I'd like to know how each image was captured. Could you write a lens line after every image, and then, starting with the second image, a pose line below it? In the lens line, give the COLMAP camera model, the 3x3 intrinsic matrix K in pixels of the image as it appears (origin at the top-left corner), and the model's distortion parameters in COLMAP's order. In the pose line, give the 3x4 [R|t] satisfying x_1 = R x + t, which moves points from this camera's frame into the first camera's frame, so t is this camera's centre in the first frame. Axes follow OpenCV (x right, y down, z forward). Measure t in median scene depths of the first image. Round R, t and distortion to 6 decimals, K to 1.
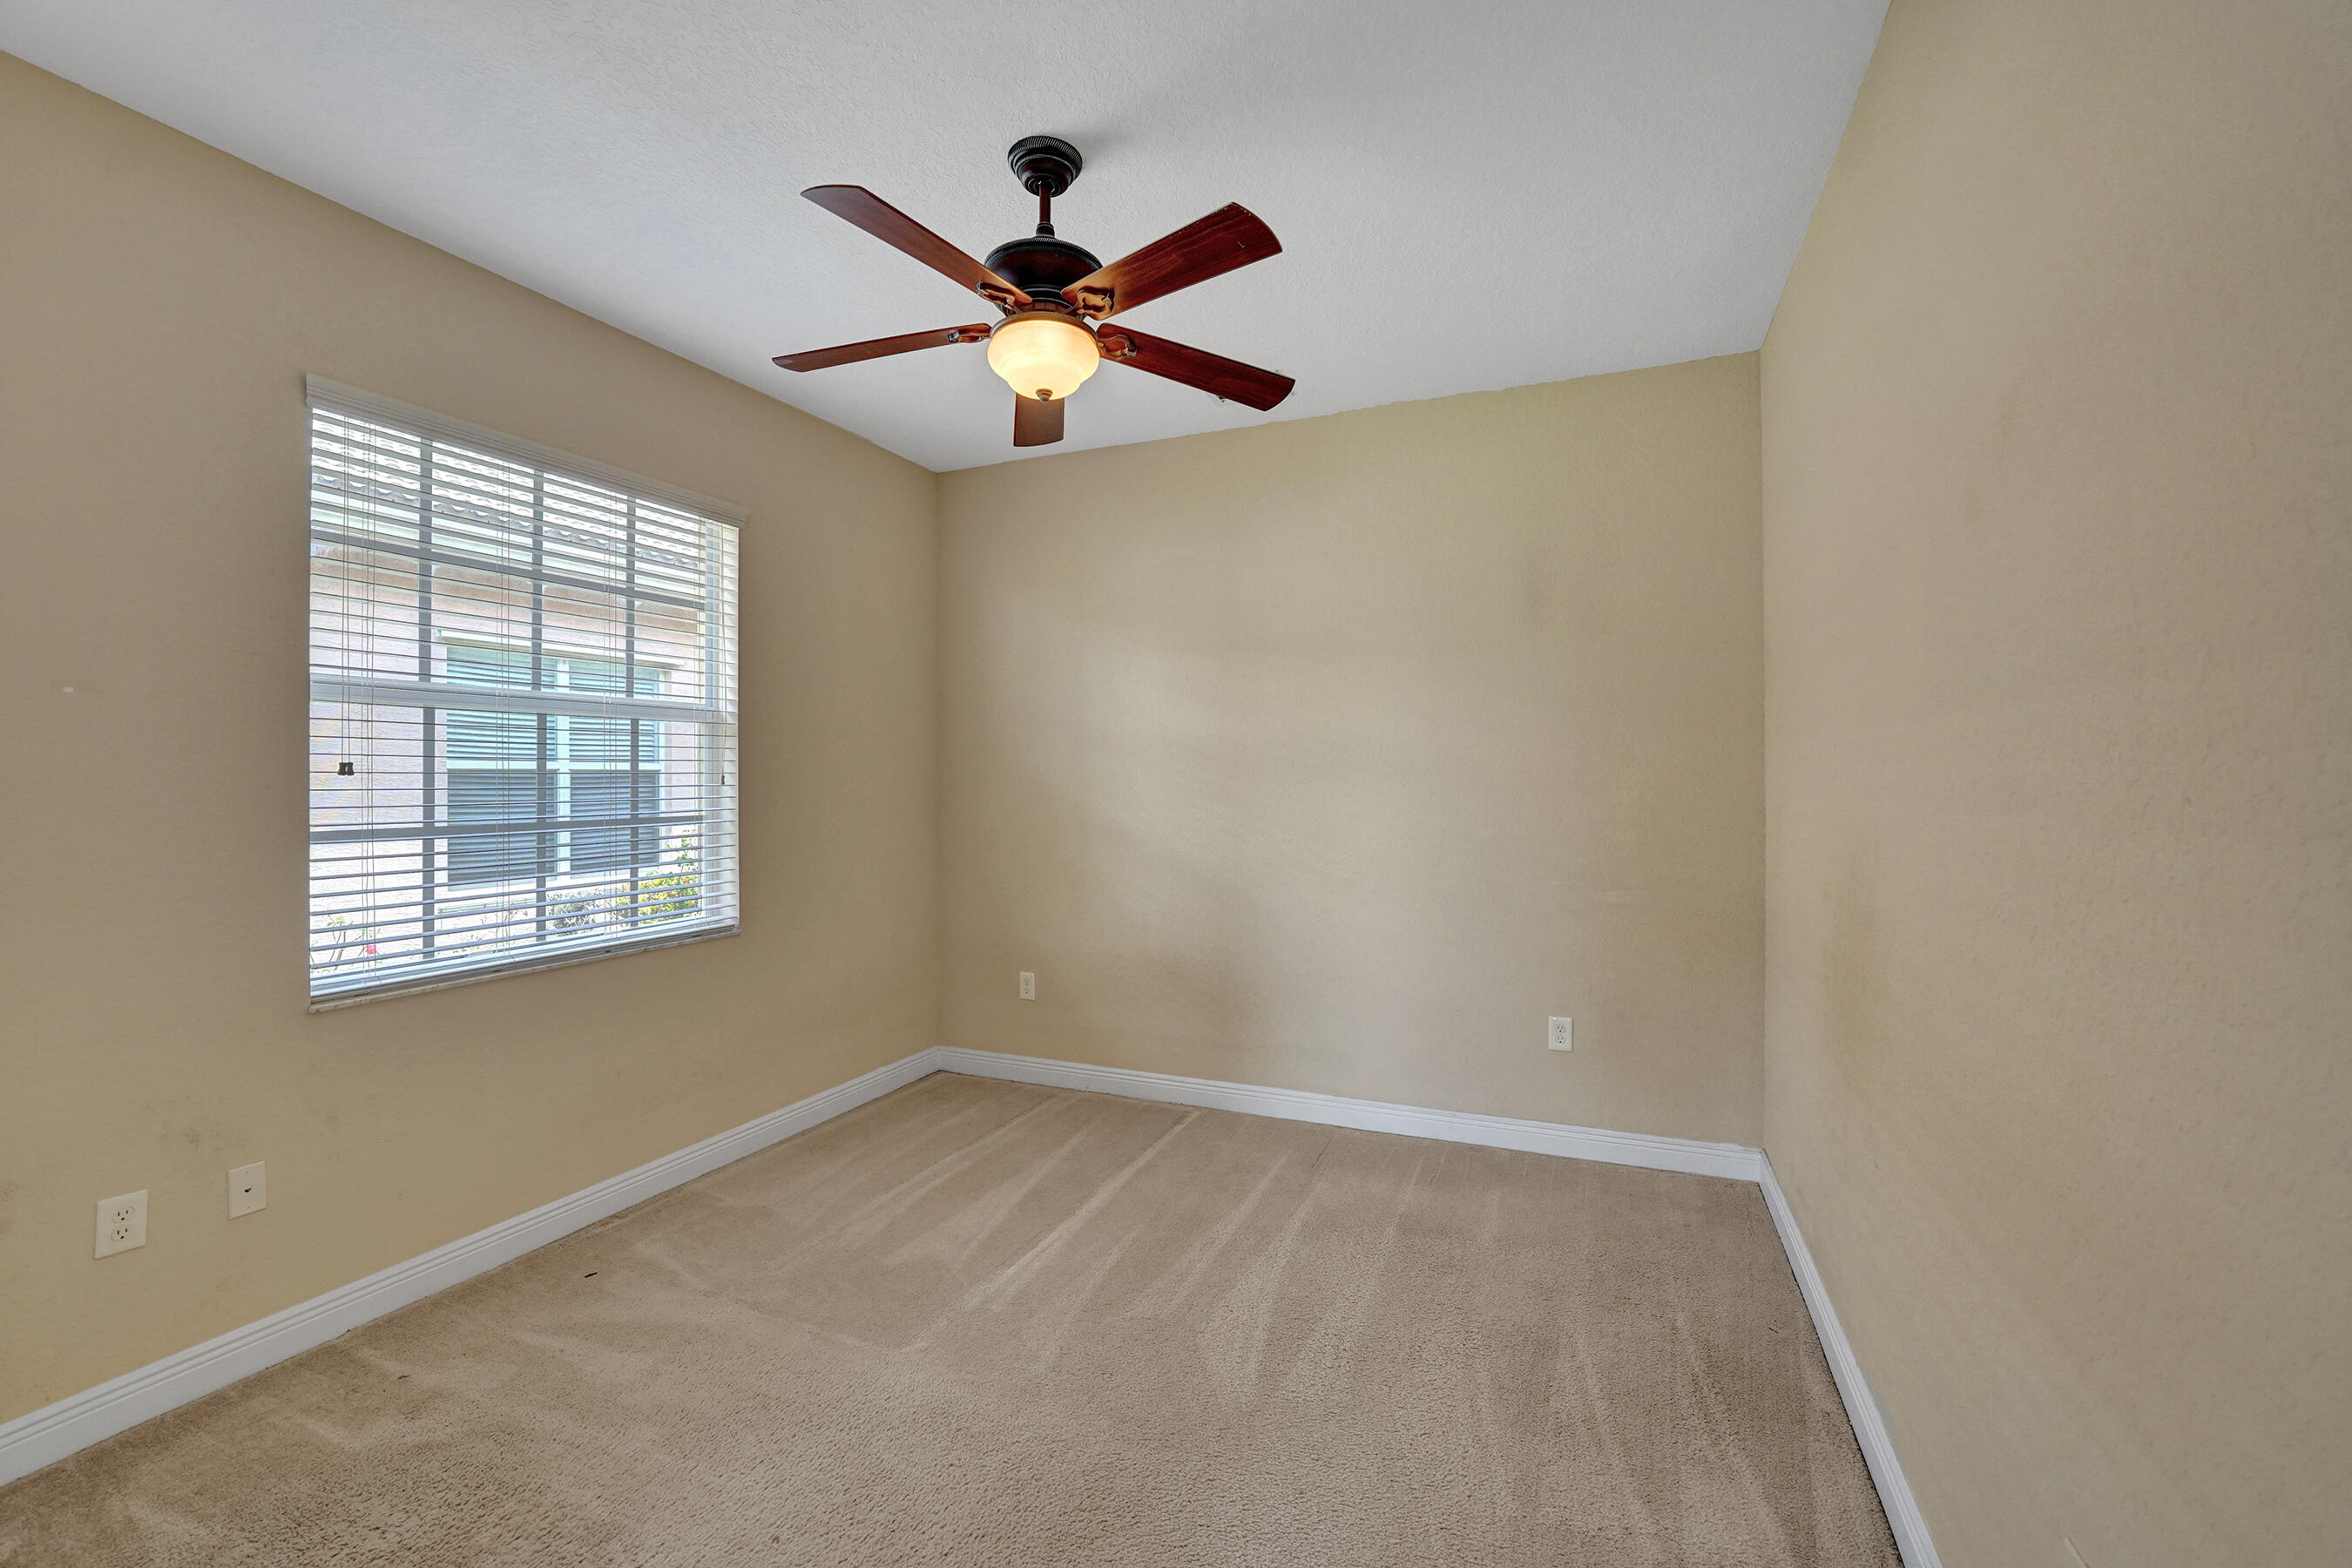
lens RADIAL K [[956.6, 0, 1206.5], [0, 956.6, 759.9], [0, 0, 1]] dist [0.001298, 0.000173]
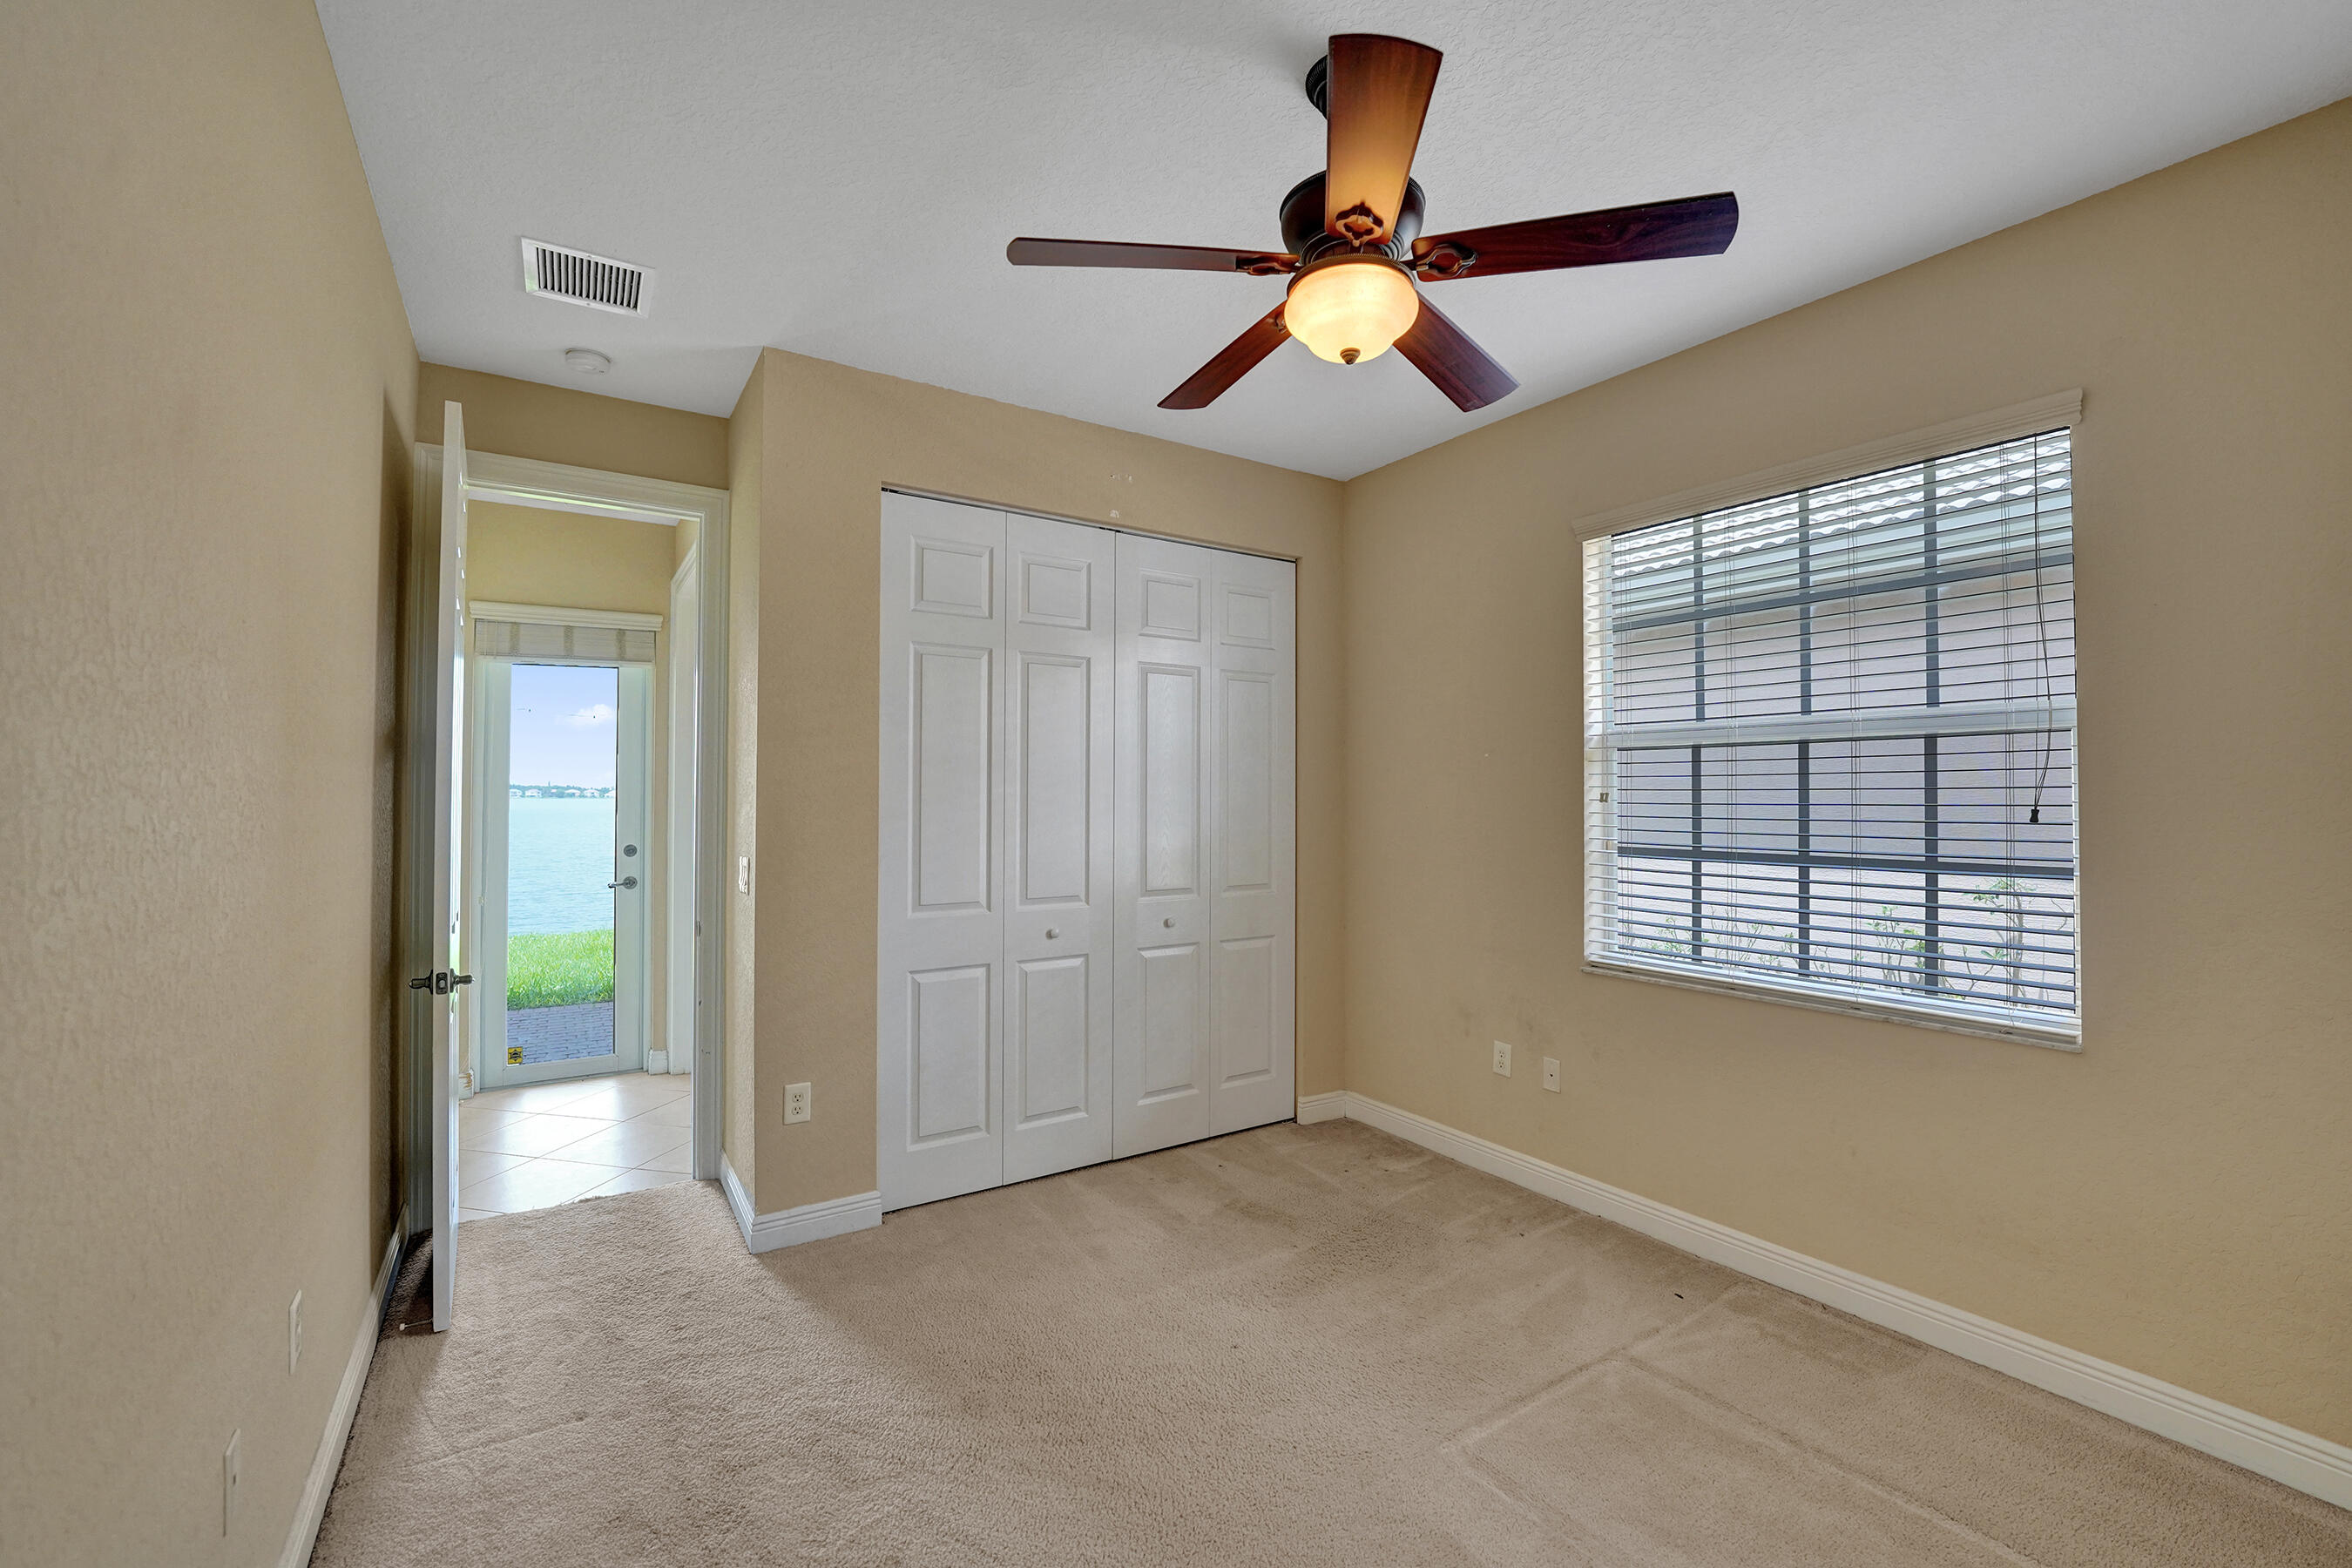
lens RADIAL K [[962.5, 0, 1173.1], [0, 962.5, 779.2], [0, 0, 1]] dist [-0.030955, 0.003695]
pose [[-0.562294, -0.021158, -0.826666, 0.490617], [0.003580, 0.999601, -0.028020, 0.014522], [0.826929, -0.018715, -0.561994, 1.107296]]
